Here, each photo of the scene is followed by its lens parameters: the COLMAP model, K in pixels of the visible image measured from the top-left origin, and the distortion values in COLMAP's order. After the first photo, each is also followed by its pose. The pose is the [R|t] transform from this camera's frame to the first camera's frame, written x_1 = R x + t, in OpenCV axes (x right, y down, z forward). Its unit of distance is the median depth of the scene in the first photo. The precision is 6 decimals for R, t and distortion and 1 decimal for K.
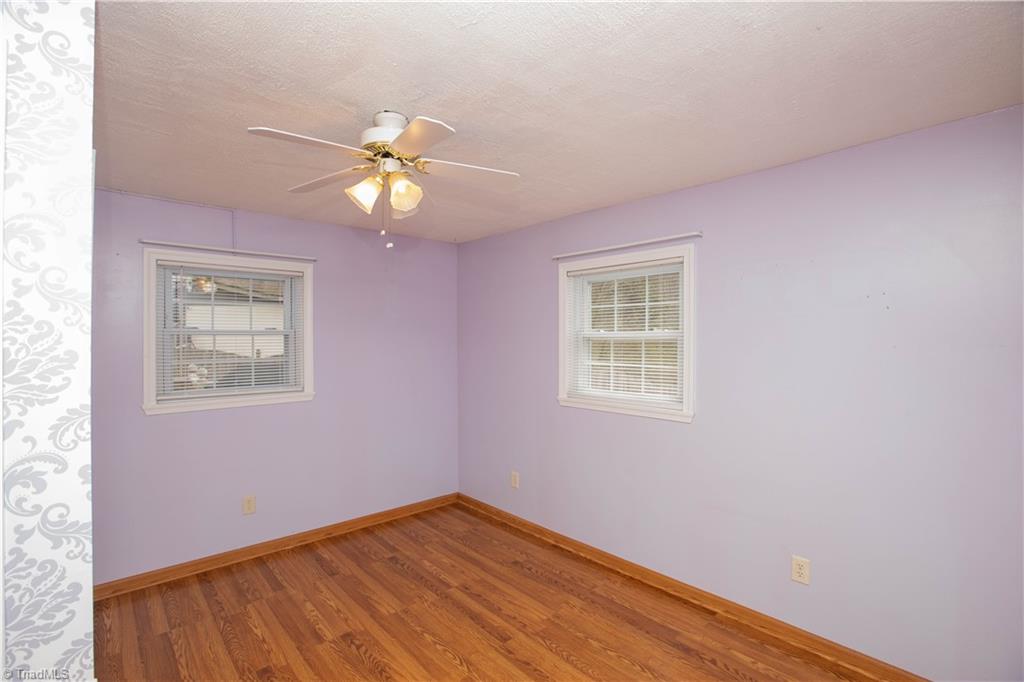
lens RADIAL K [[464.9, 0, 508.6], [0, 464.9, 339.7], [0, 0, 1]] dist [-0.017491, 0.000198]
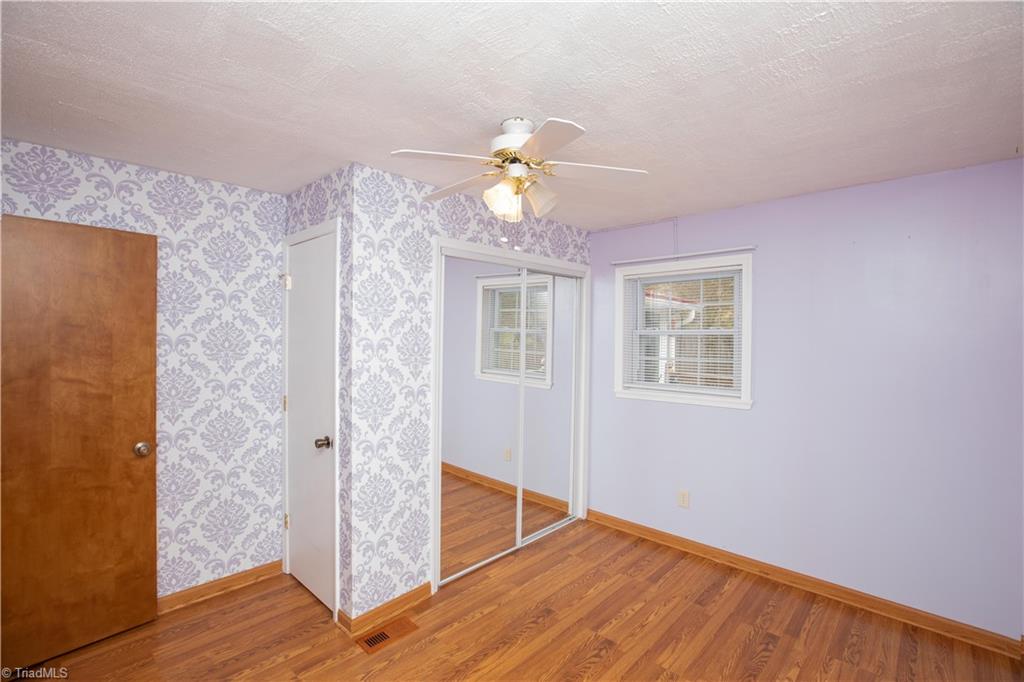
lens RADIAL K [[464.9, 0, 508.7], [0, 464.9, 340.4], [0, 0, 1]] dist [-0.017491, 0.000198]
pose [[0.074793, 0.009232, -0.997156, 0.474476], [-0.004296, 0.999951, 0.008936, -0.006405], [0.997190, 0.003615, 0.074829, 0.558050]]
